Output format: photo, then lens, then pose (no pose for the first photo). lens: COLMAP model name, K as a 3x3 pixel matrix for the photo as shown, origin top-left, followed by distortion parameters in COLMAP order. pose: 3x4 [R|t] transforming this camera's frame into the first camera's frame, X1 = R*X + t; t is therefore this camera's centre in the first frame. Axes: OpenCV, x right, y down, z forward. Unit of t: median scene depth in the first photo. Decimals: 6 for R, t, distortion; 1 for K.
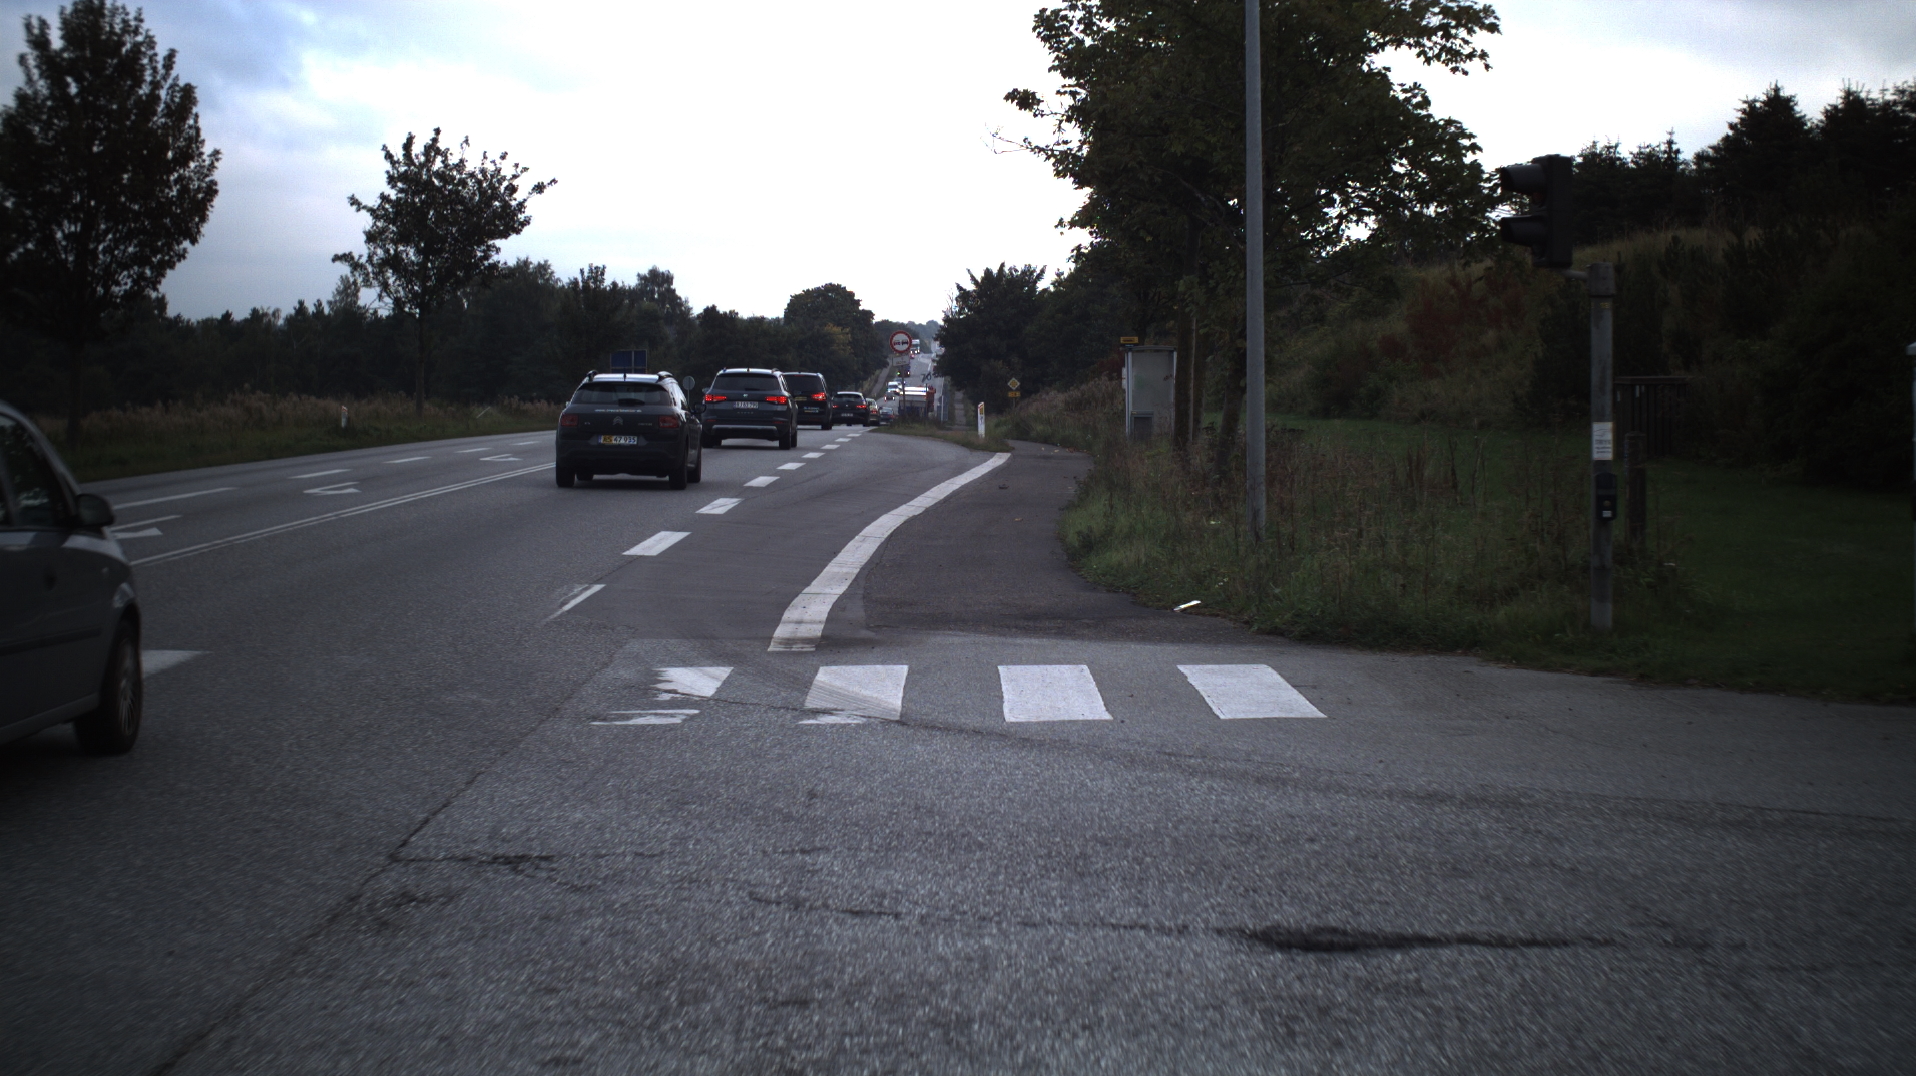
lens RADIAL K [[3522.2, 0, 958.0], [0, 3522.2, 538.0], [0, 0, 1]] dist [-0.263699, 0.220308]
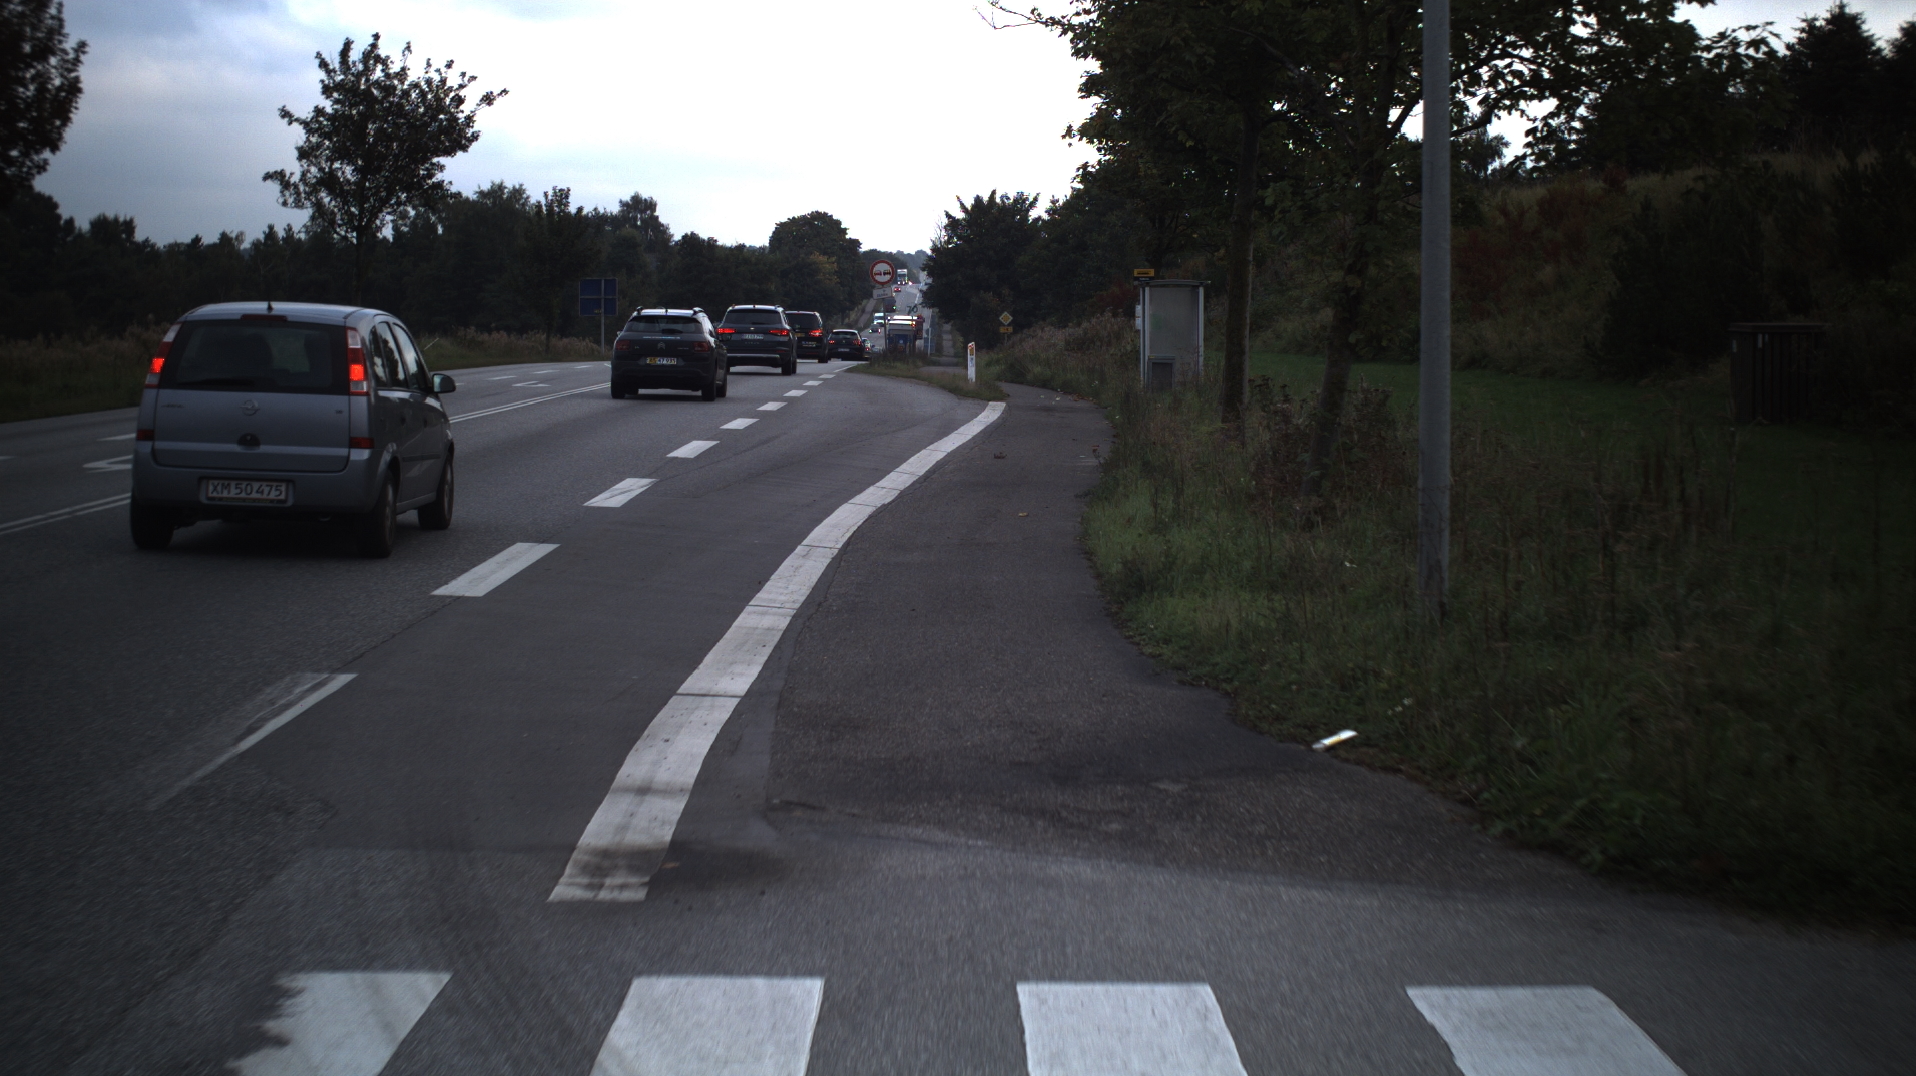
lens RADIAL K [[3522.2, 0, 958.0], [0, 3522.2, 538.0], [0, 0, 1]] dist [-0.263699, 0.220308]
pose [[0.999960, 0.008137, 0.003836, 0.000219], [-0.008211, 0.999770, 0.019812, -0.005065], [-0.003674, -0.019842, 0.999796, 0.087676]]
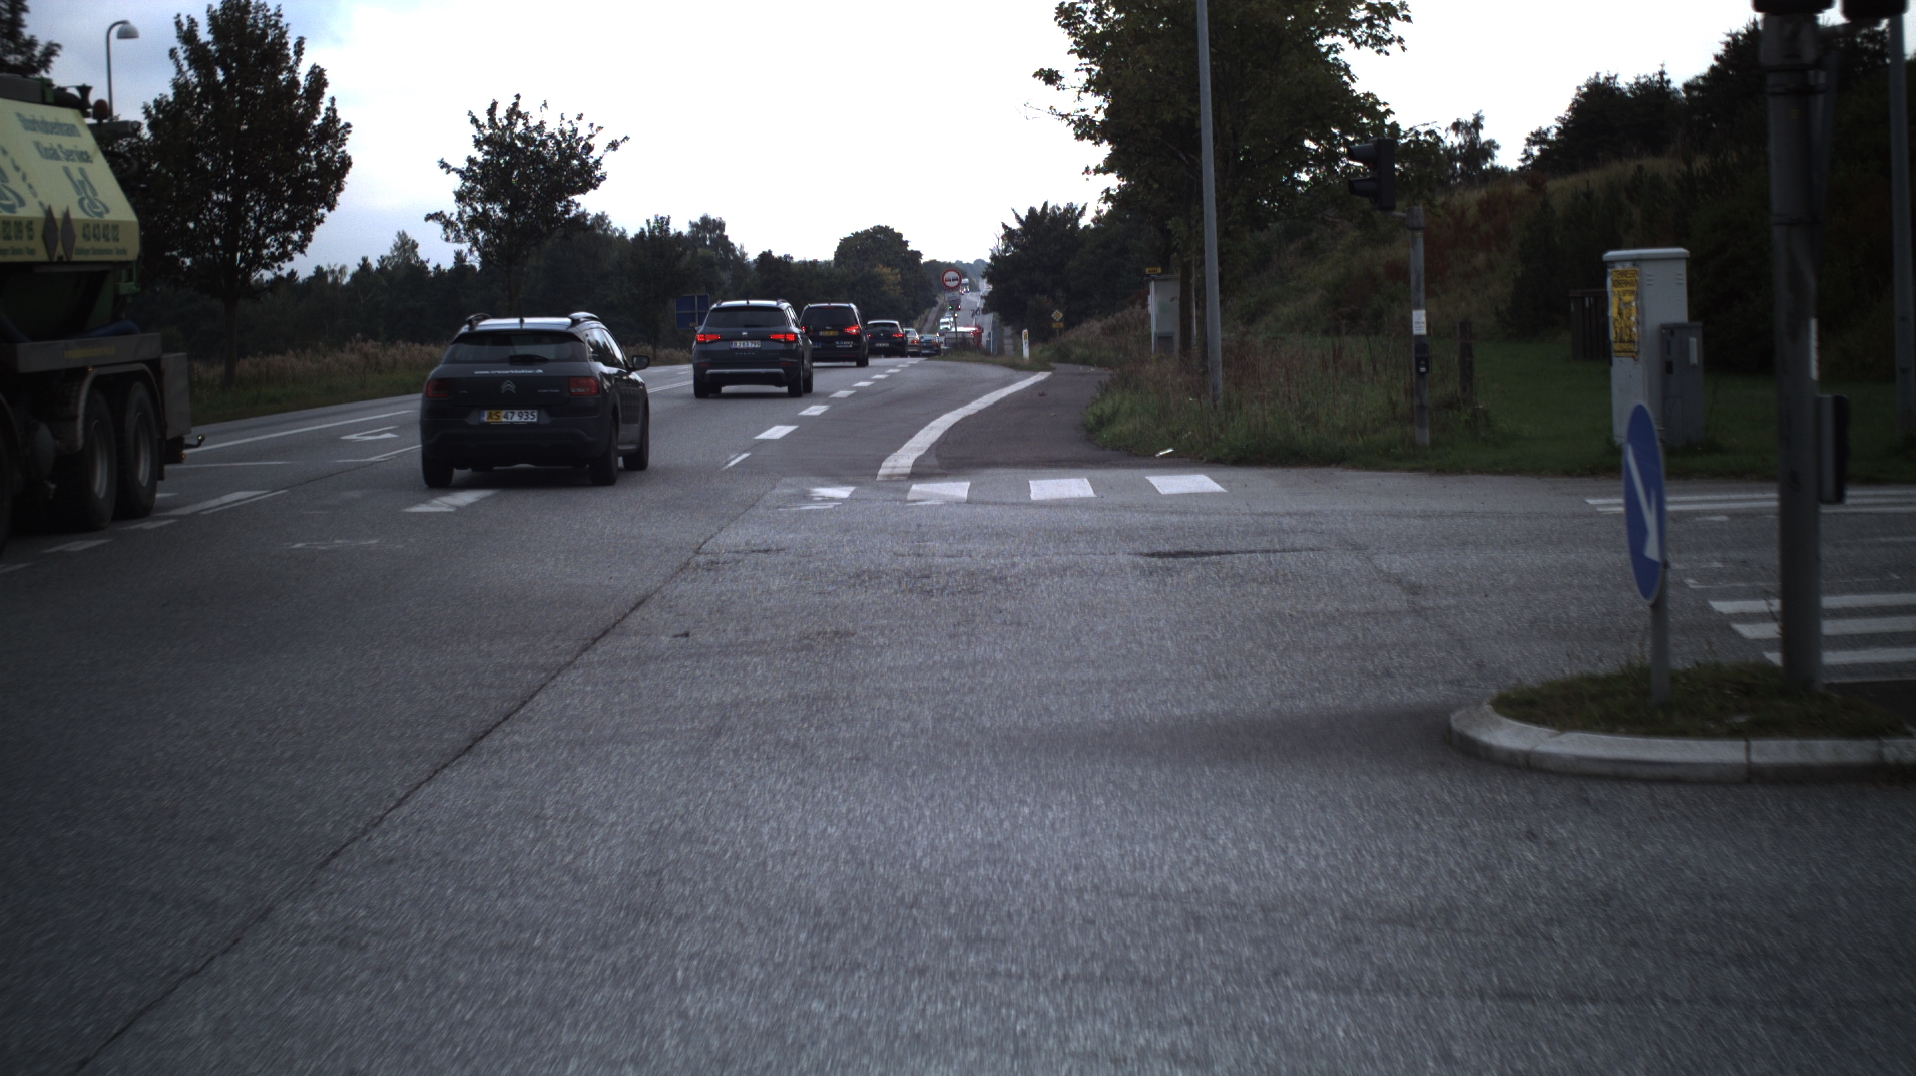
lens RADIAL K [[3522.2, 0, 958.0], [0, 3522.2, 538.0], [0, 0, 1]] dist [-0.263699, 0.220308]
pose [[0.999503, -0.027379, -0.015641, 0.000634], [0.027648, 0.999469, 0.017216, 0.005564], [0.015161, -0.017640, 0.999729, -0.086994]]
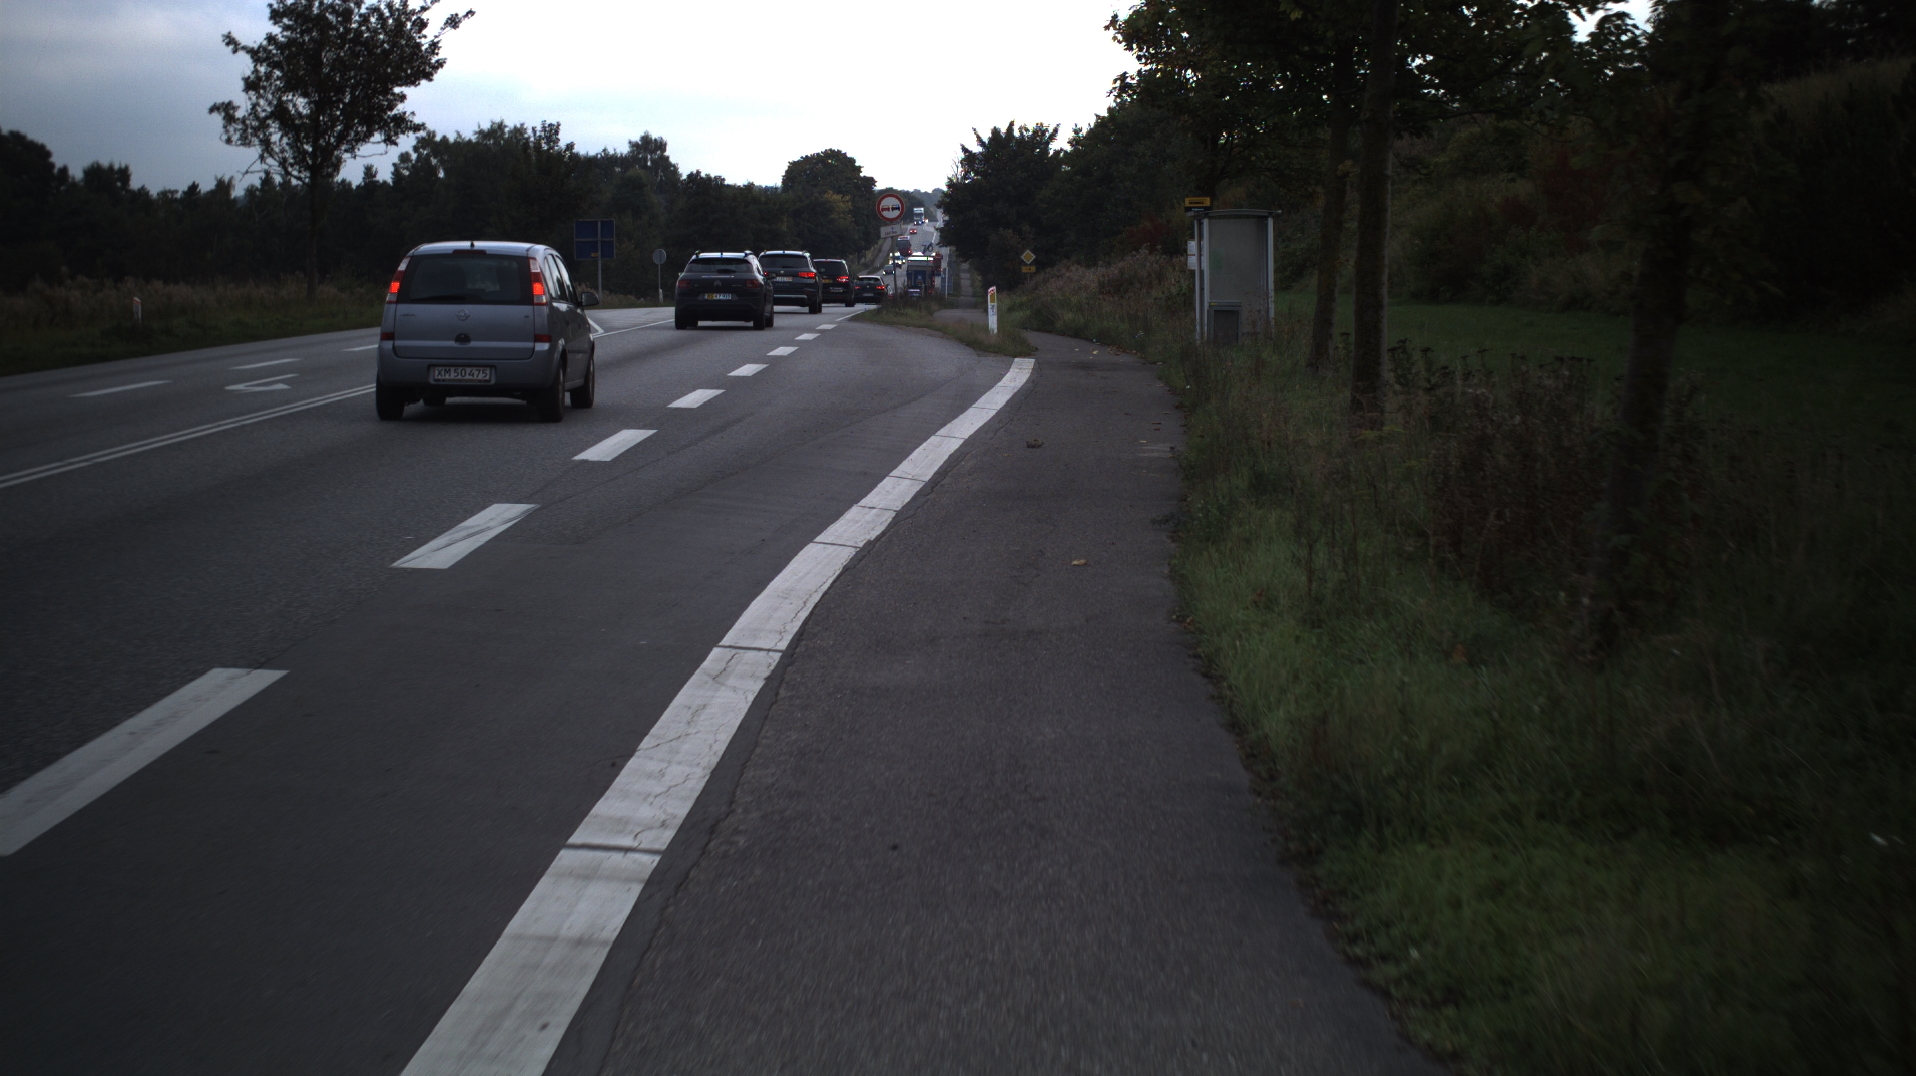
lens RADIAL K [[3522.2, 0, 958.0], [0, 3522.2, 538.0], [0, 0, 1]] dist [-0.263699, 0.220308]
pose [[0.999989, -0.004252, -0.002131, 0.000514], [0.004329, 0.999293, 0.037339, -0.009120], [0.001971, -0.037348, 0.999300, 0.175426]]
